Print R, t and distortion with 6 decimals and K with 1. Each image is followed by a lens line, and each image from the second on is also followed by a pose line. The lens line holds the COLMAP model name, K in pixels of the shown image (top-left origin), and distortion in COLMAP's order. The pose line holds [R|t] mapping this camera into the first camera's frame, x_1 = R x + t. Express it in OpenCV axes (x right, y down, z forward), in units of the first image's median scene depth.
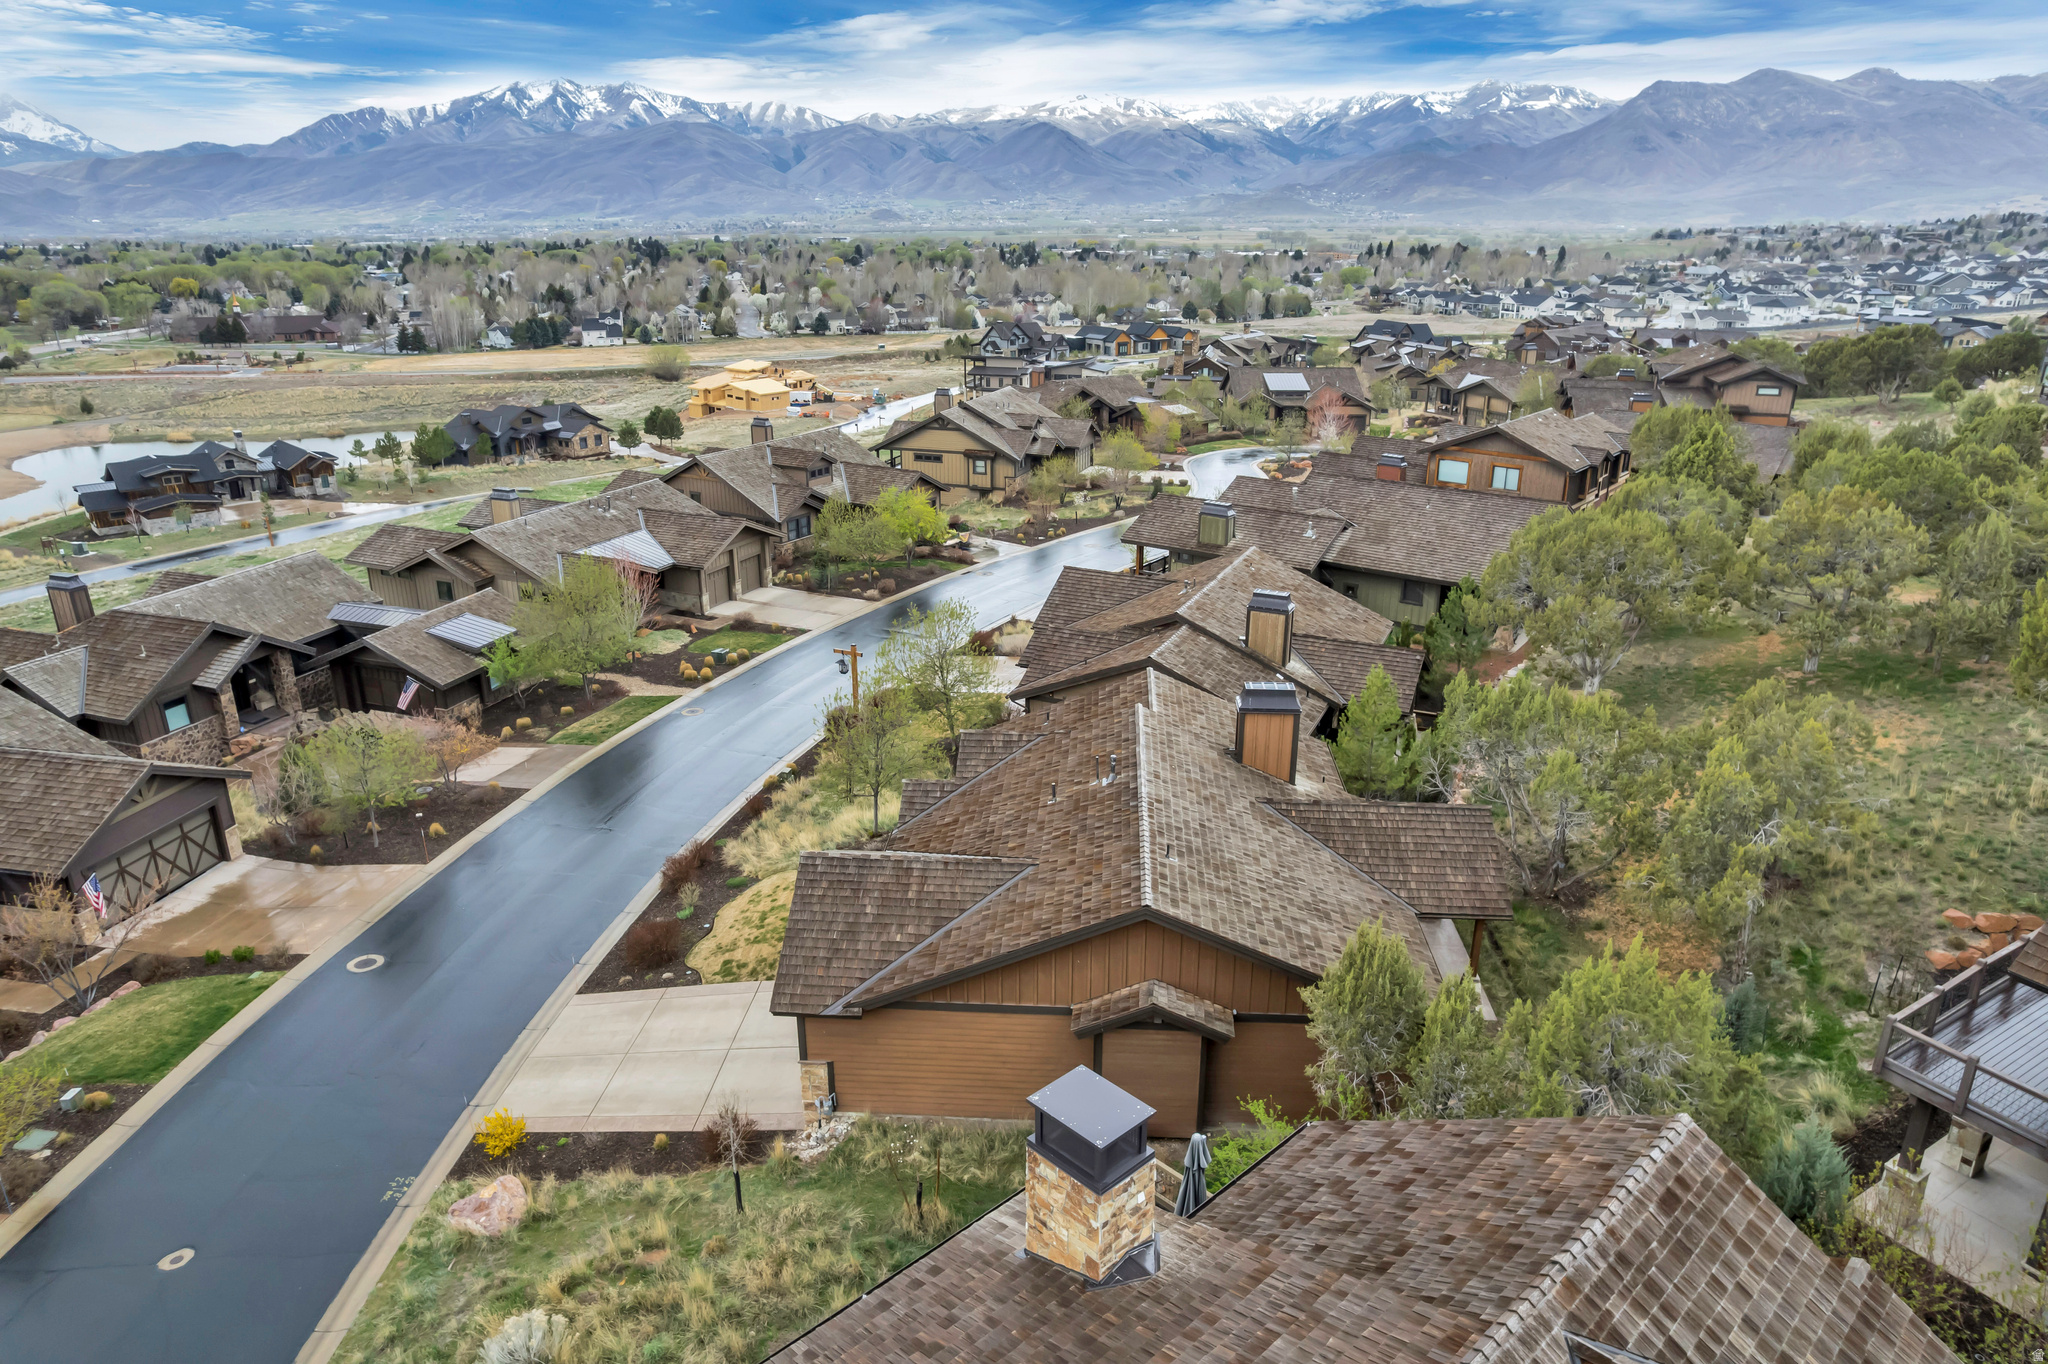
lens RADIAL K [[1313.2, 0, 1034.6], [0, 1313.2, 676.2], [0, 0, 1]] dist [-0.079217, 0.072207]
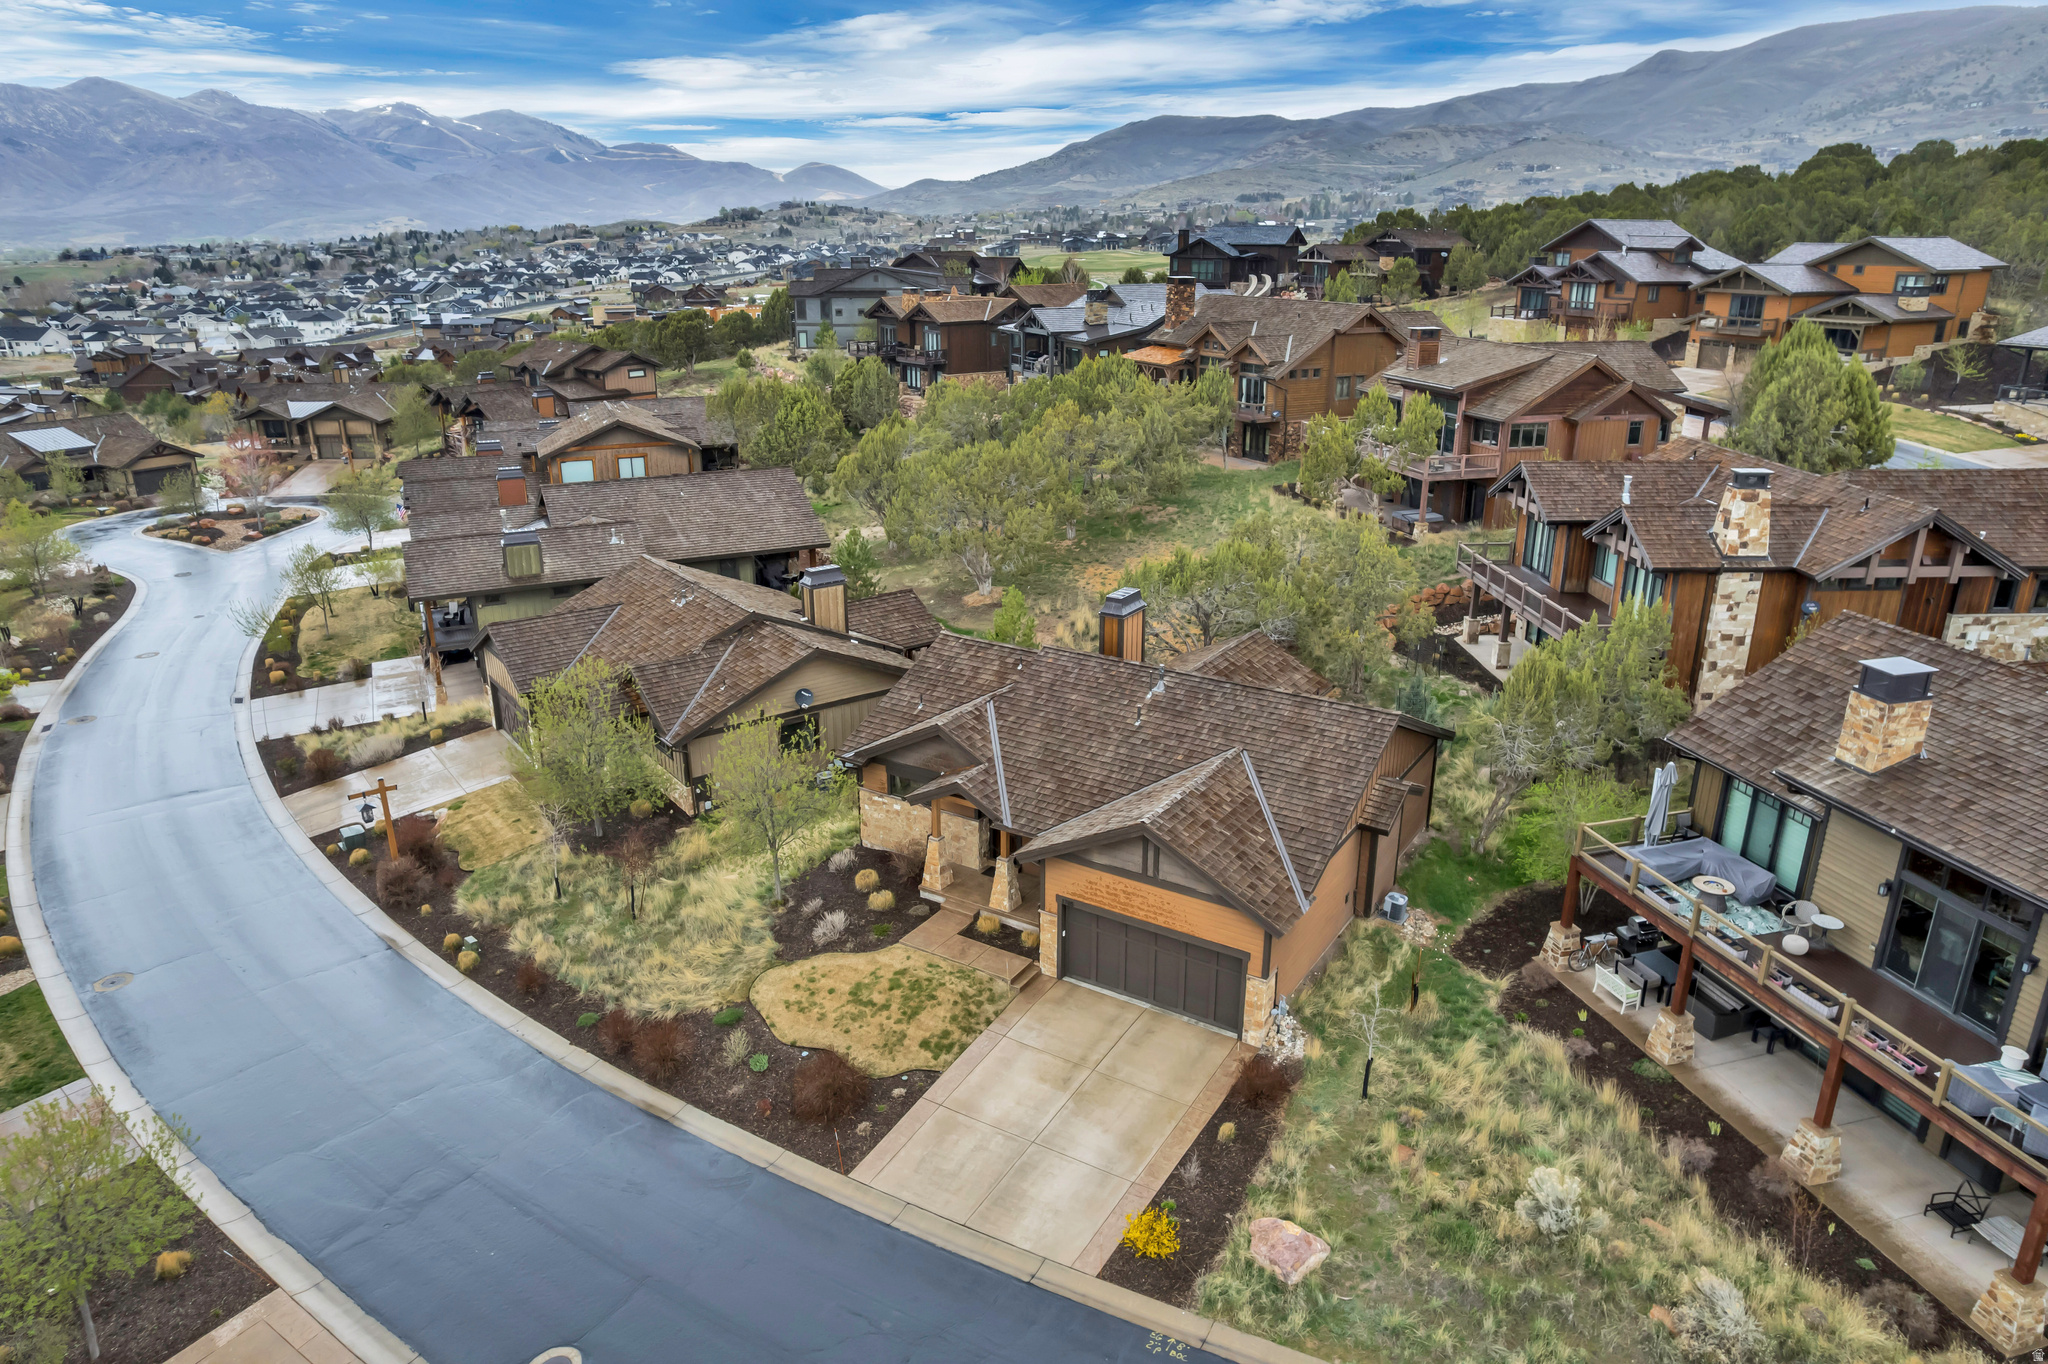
lens RADIAL K [[1313.2, 0, 1035.2], [0, 1313.2, 673.9], [0, 0, 1]] dist [-0.079217, 0.072207]
pose [[0.480950, -0.284421, 0.829332, -0.189682], [0.296645, 0.942919, 0.151345, -0.027767], [-0.825039, 0.173227, 0.537869, 0.094191]]
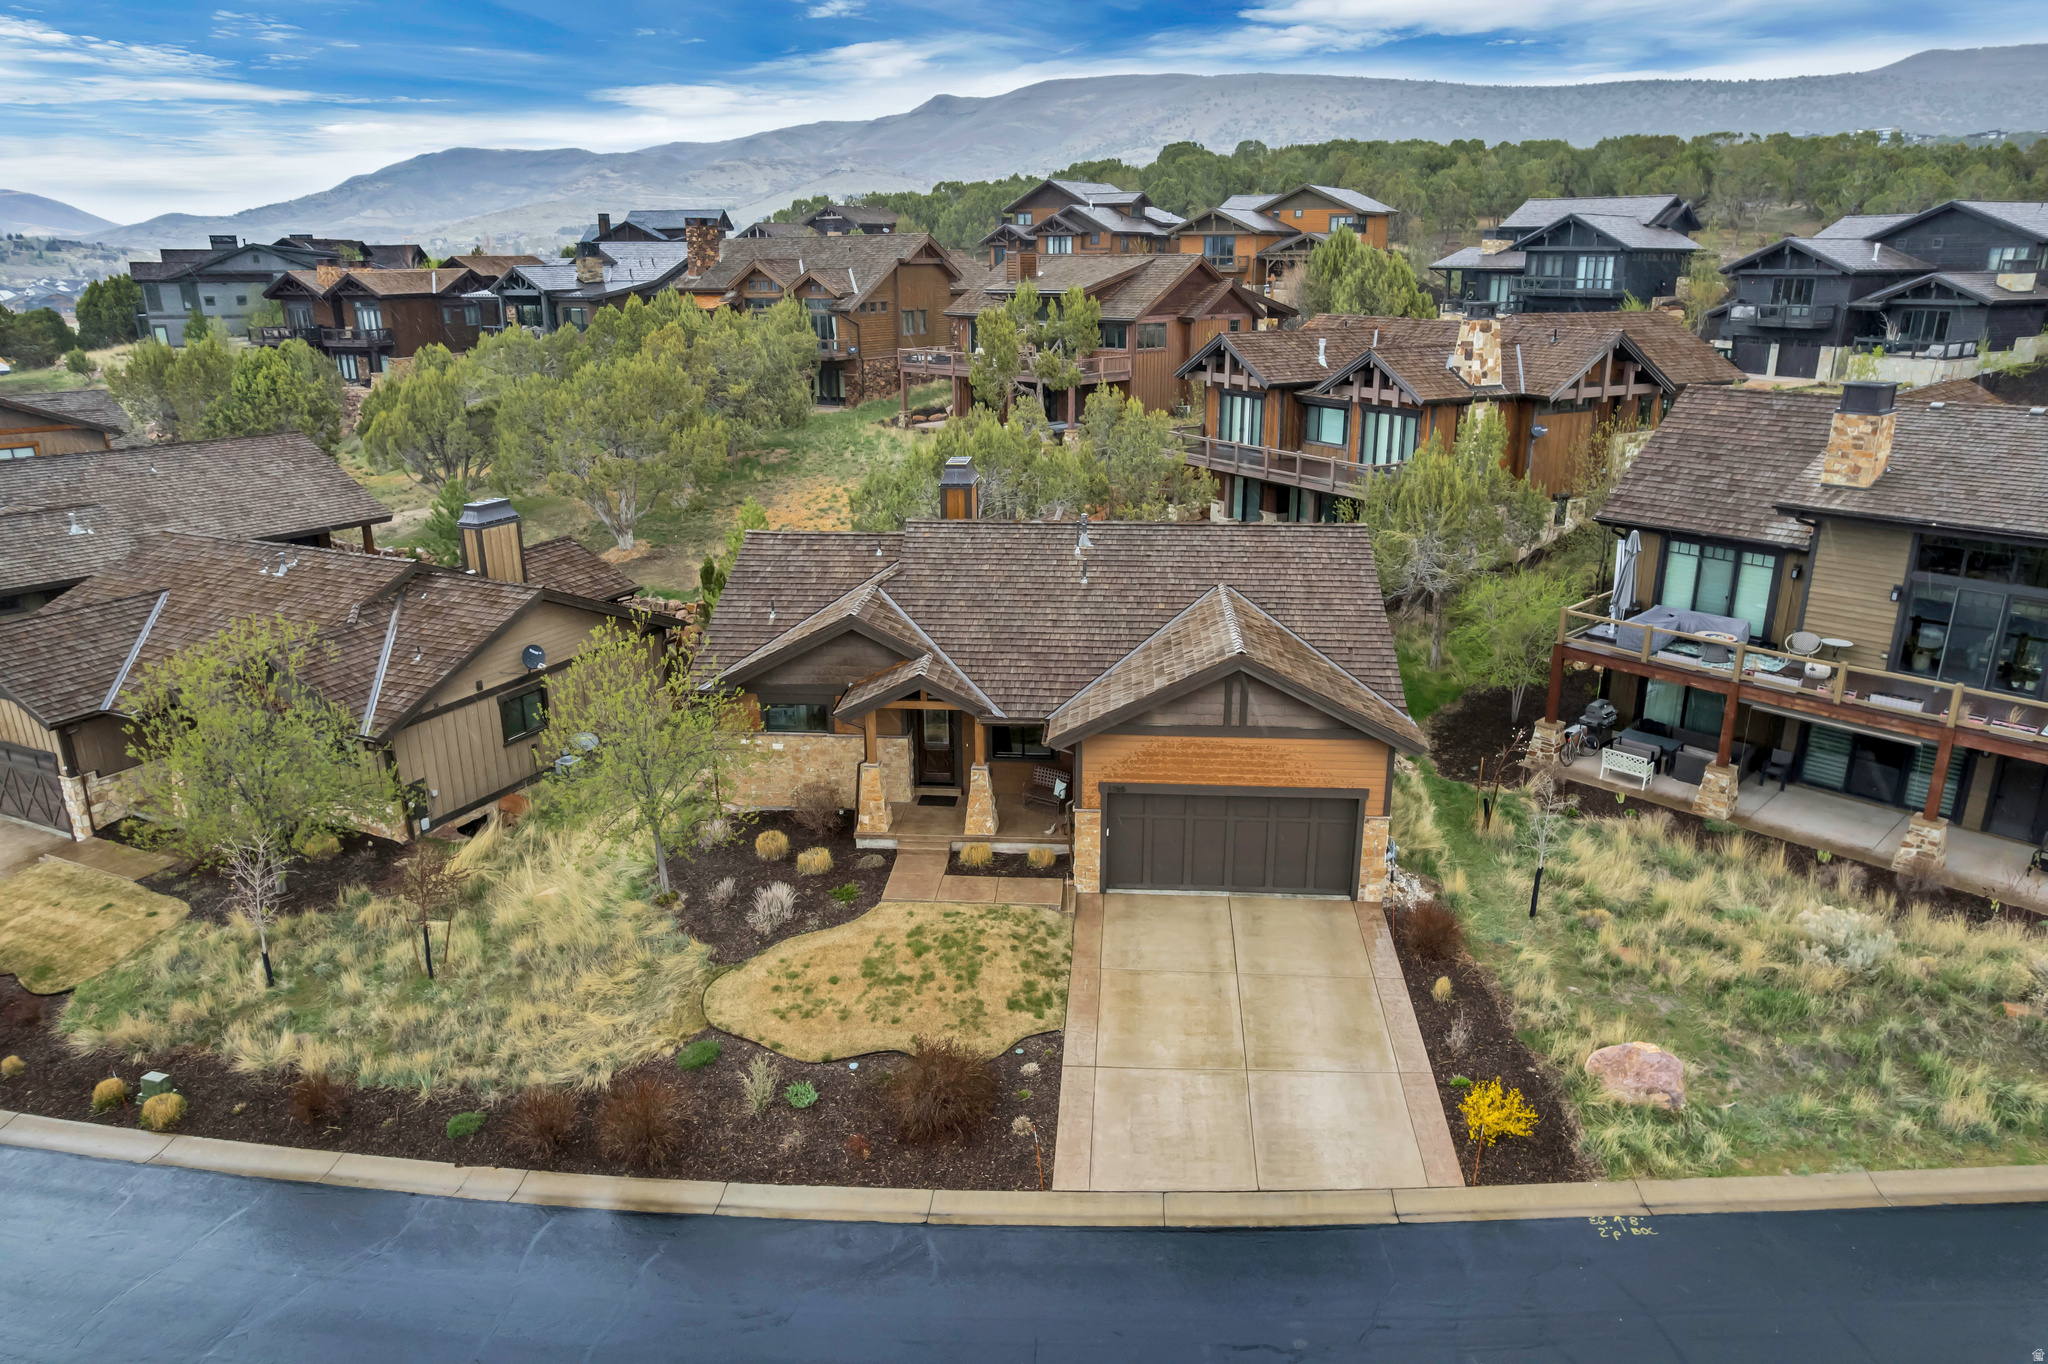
lens RADIAL K [[1313.2, 0, 1034.4], [0, 1313.2, 672.6], [0, 0, 1]] dist [-0.079217, 0.072207]
pose [[0.014774, -0.302323, 0.953091, -0.177445], [0.344658, 0.896318, 0.278971, -0.022989], [-0.938612, 0.324369, 0.117440, 0.191062]]
